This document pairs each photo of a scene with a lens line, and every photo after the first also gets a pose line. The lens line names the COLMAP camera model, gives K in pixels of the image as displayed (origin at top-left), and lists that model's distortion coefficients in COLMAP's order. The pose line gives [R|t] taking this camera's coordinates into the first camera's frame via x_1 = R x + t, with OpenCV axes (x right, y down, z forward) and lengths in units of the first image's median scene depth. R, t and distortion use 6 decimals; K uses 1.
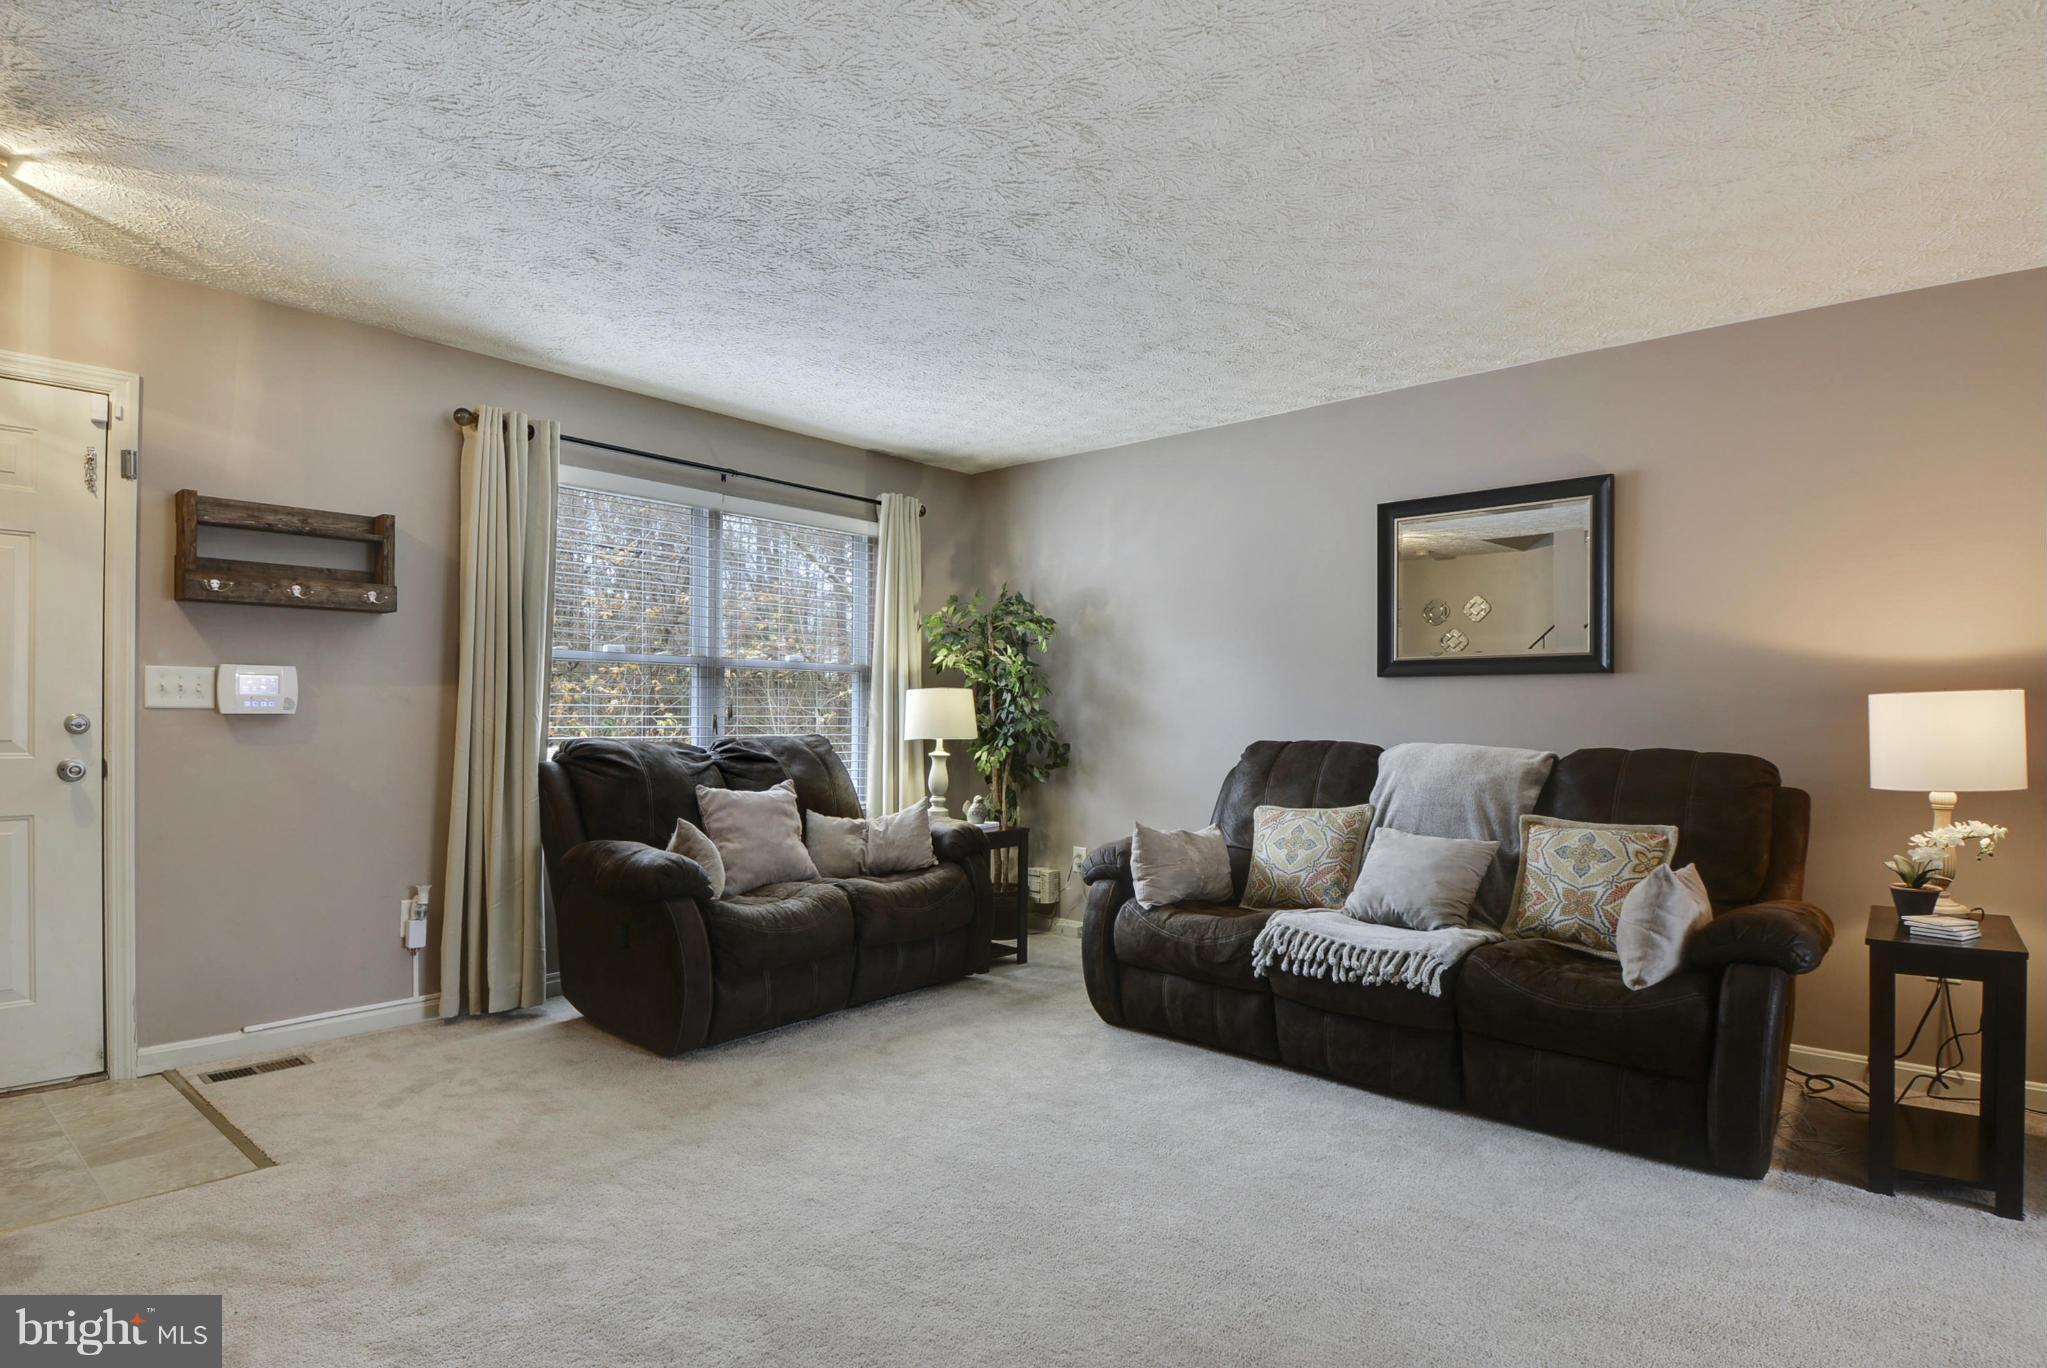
lens RADIAL K [[1083.4, 0, 1028.1], [0, 1083.4, 692.2], [0, 0, 1]] dist [0.033044, -0.045912]
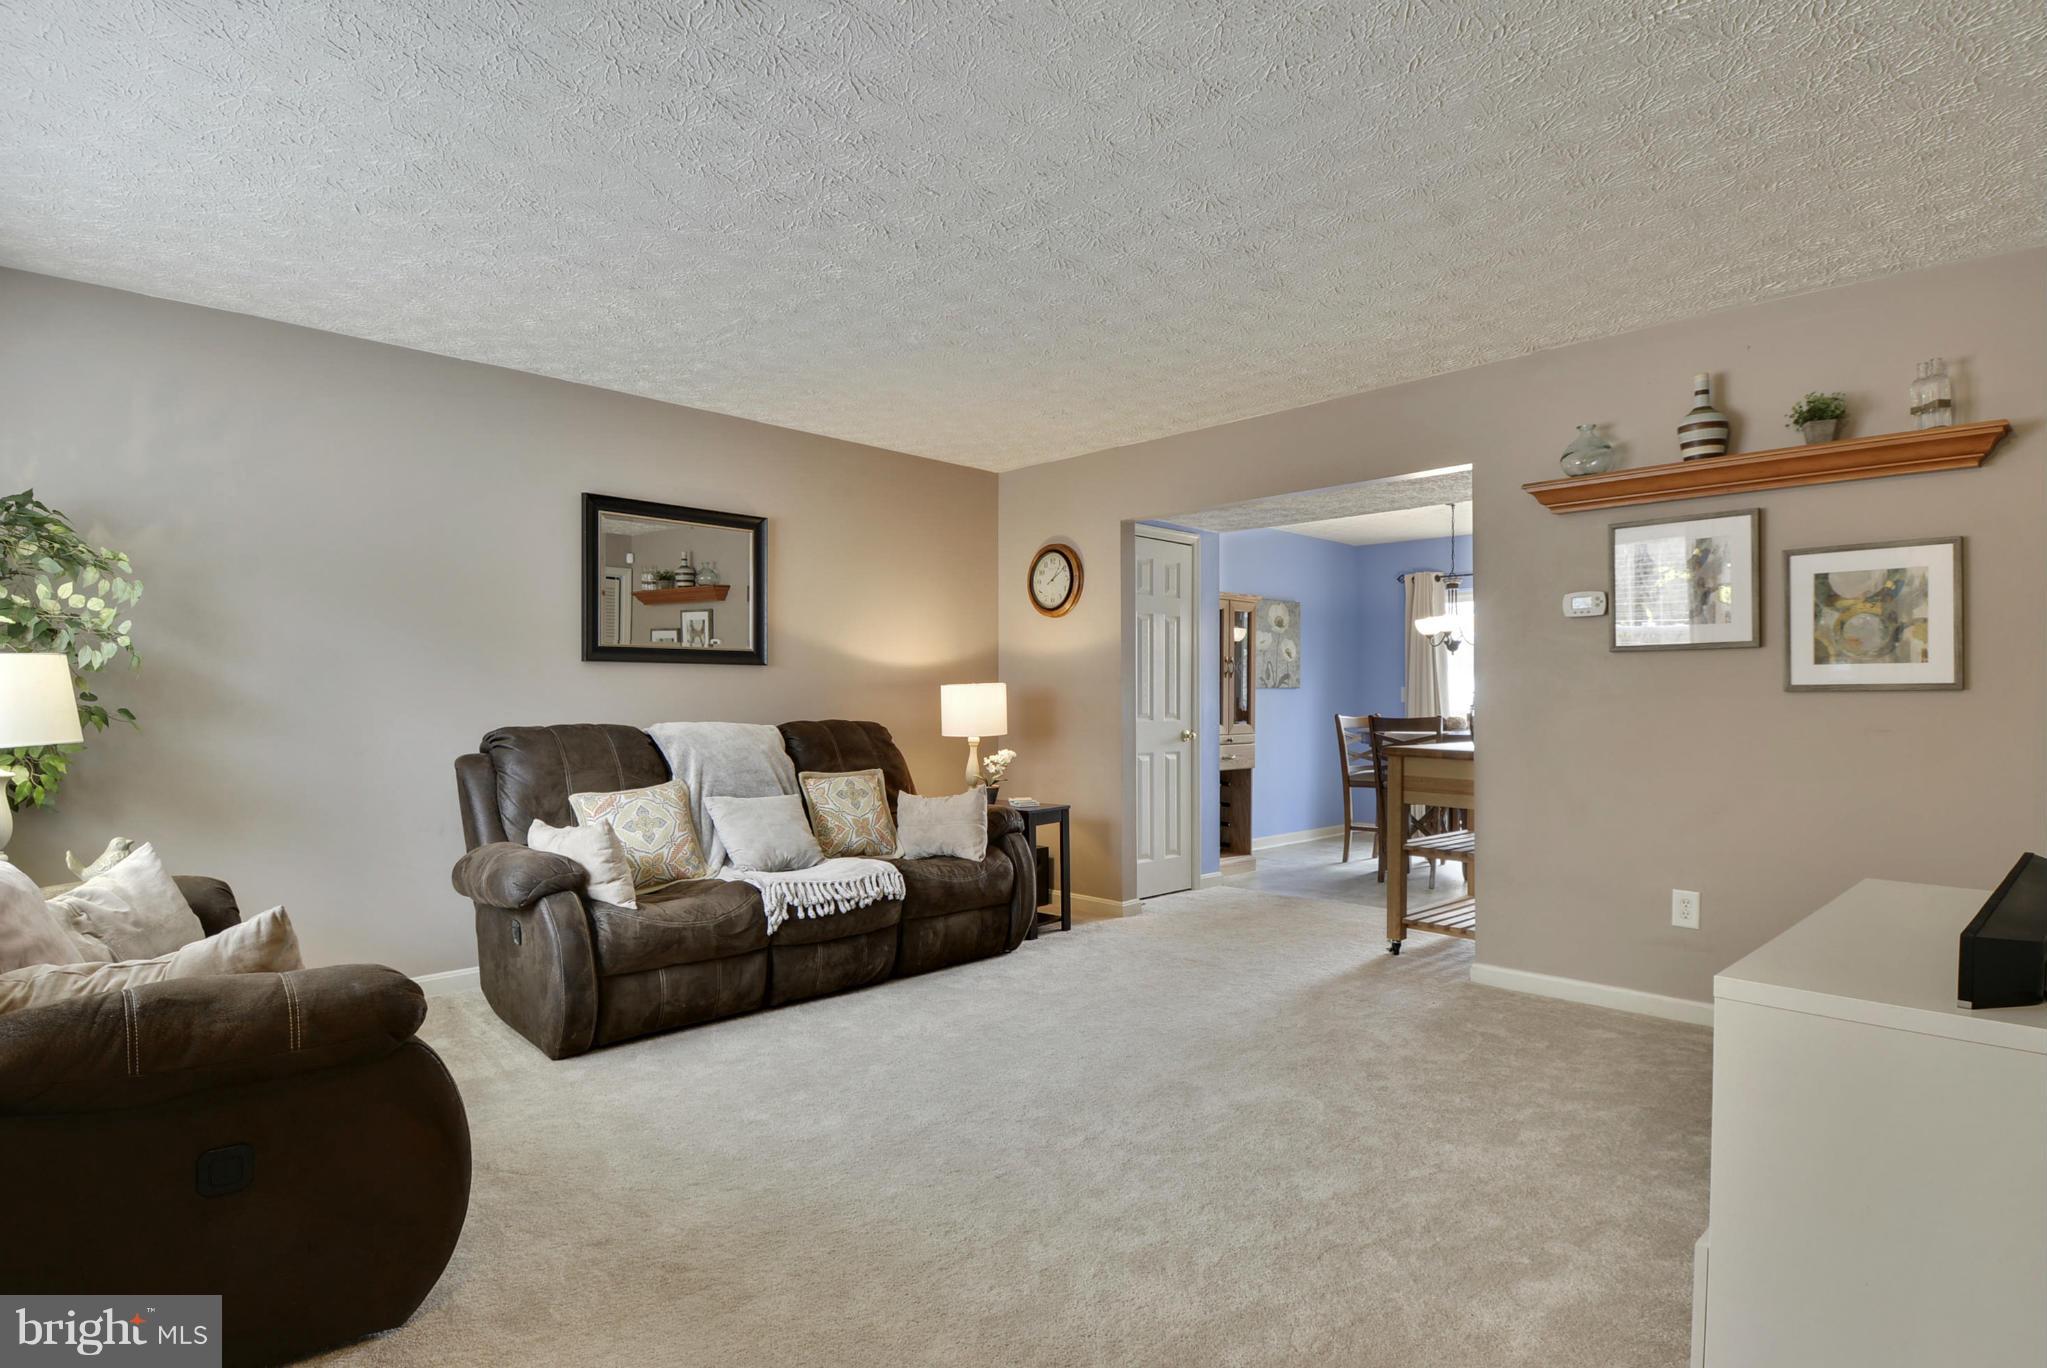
lens RADIAL K [[1083.4, 0, 1028.1], [0, 1083.4, 692.2], [0, 0, 1]] dist [0.033044, -0.045912]
pose [[0.031685, 0.004380, 0.999488, -0.808678], [-0.015298, 0.999875, -0.003896, 0.015167], [-0.999381, -0.015167, 0.031748, 0.645856]]
